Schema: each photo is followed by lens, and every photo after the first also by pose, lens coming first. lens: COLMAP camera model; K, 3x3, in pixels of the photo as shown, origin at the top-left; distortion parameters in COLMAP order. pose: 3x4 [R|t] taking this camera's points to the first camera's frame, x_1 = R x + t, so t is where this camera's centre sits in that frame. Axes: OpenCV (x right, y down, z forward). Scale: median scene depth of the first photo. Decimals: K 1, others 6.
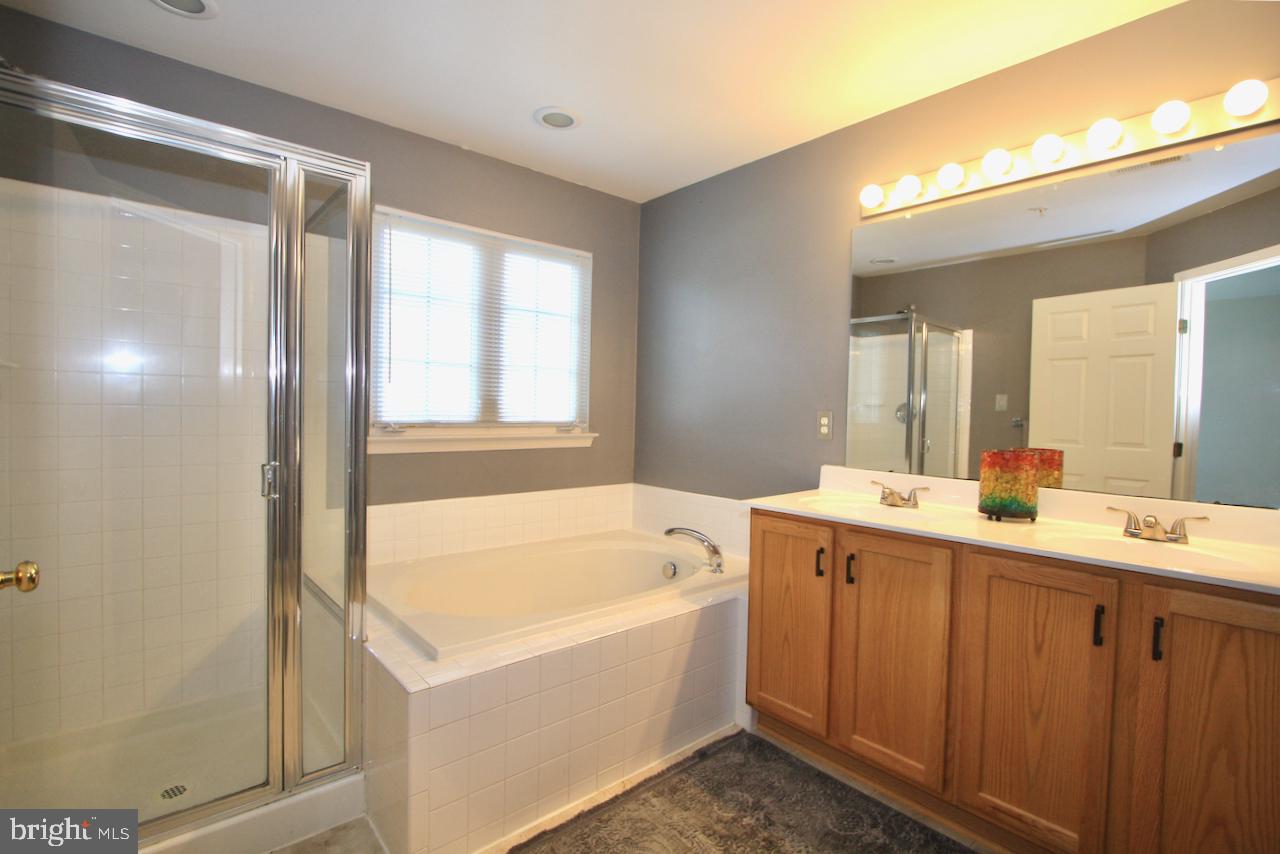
lens RADIAL K [[608.1, 0, 642.7], [0, 608.1, 427.3], [0, 0, 1]] dist [0.000875, 0.000864]
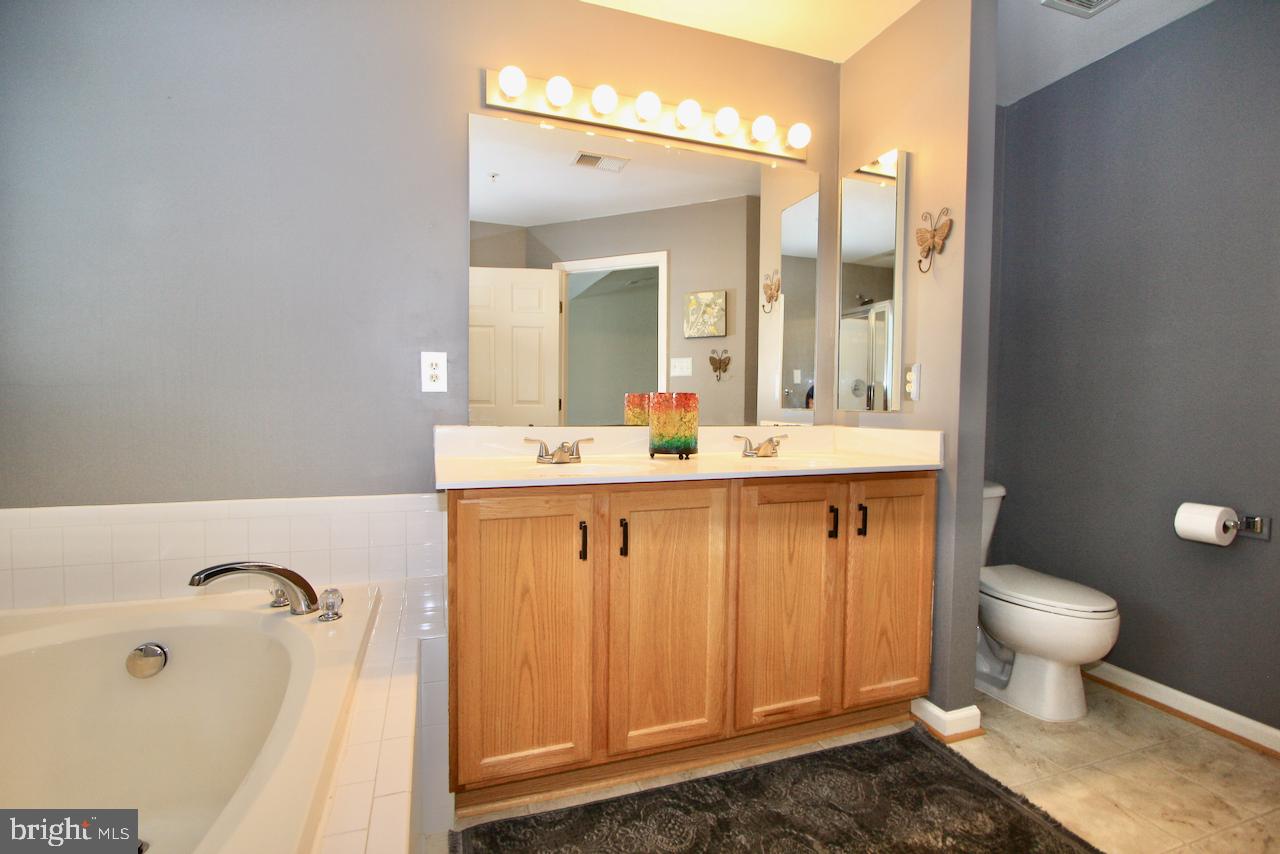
lens RADIAL K [[608.1, 0, 644.2], [0, 608.1, 427.7], [0, 0, 1]] dist [0.000875, 0.000864]
pose [[0.359052, -0.054557, 0.931722, -0.408646], [0.025128, 0.998493, 0.048784, 0.047324], [-0.932979, 0.005896, 0.359882, 0.687254]]
